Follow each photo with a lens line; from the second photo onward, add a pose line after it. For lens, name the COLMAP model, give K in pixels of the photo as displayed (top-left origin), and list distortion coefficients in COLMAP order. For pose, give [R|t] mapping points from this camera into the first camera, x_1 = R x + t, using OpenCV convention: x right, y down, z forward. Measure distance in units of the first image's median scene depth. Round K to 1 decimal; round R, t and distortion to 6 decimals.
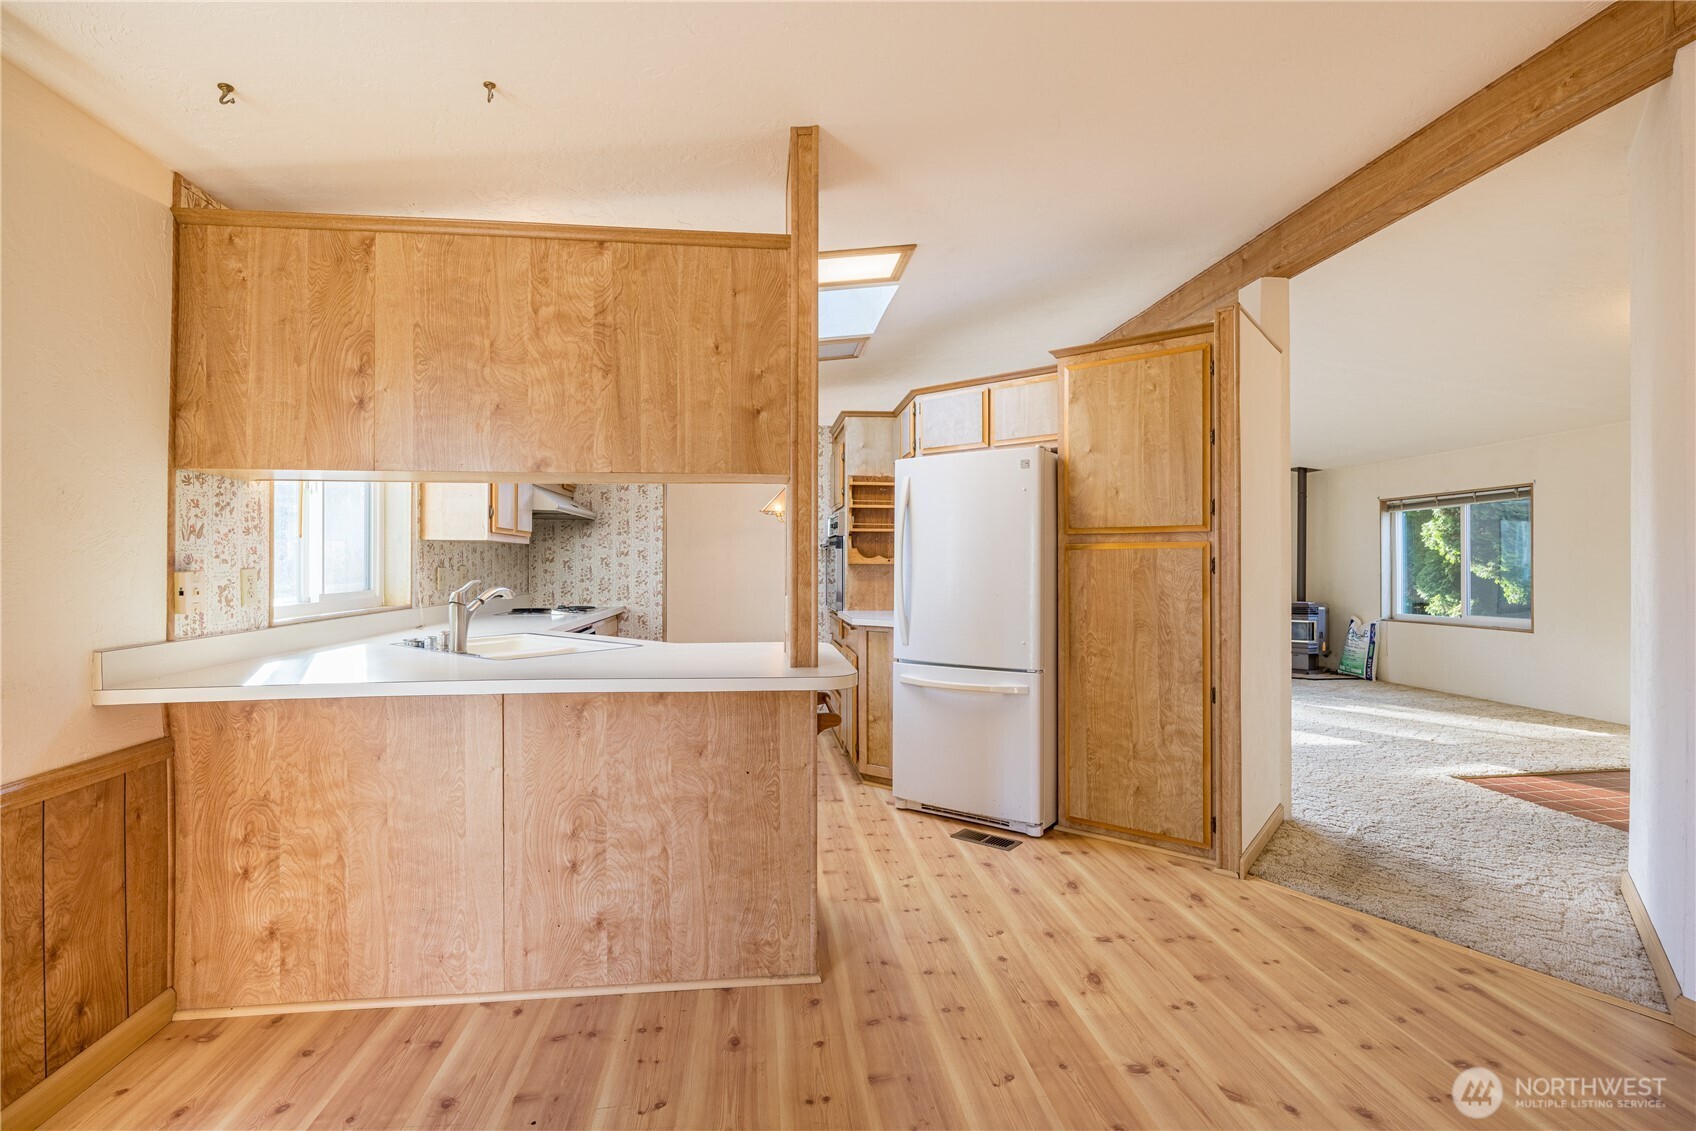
lens RADIAL K [[787.8, 0, 848.0], [0, 787.8, 565.5], [0, 0, 1]] dist [-0.010962, -0.000486]
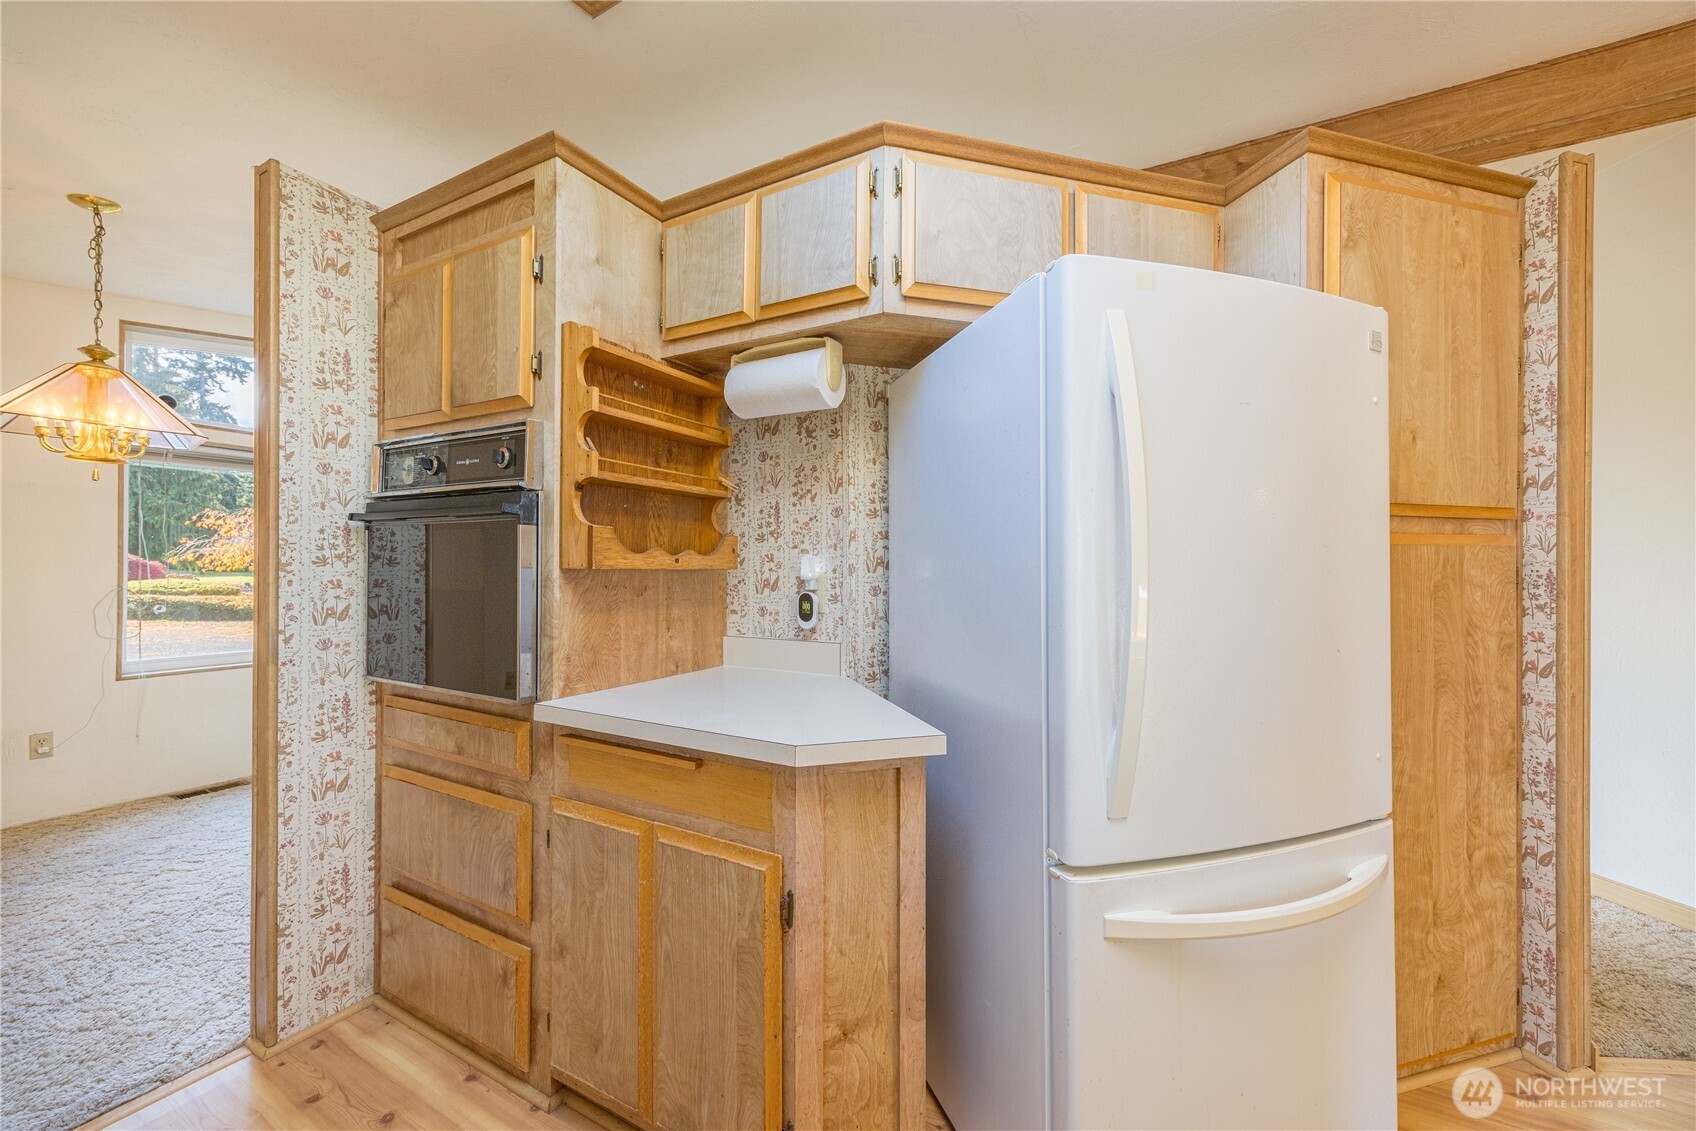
lens RADIAL K [[648.2, 0, 853.3], [0, 648.2, 563.2], [0, 0, 1]] dist [-0.000709, 0.000047]
pose [[0.585586, 0.002063, 0.810607, -0.244818], [-0.001618, 0.999998, -0.001377, -0.007260], [-0.810608, -0.000505, 0.585588, 1.078803]]
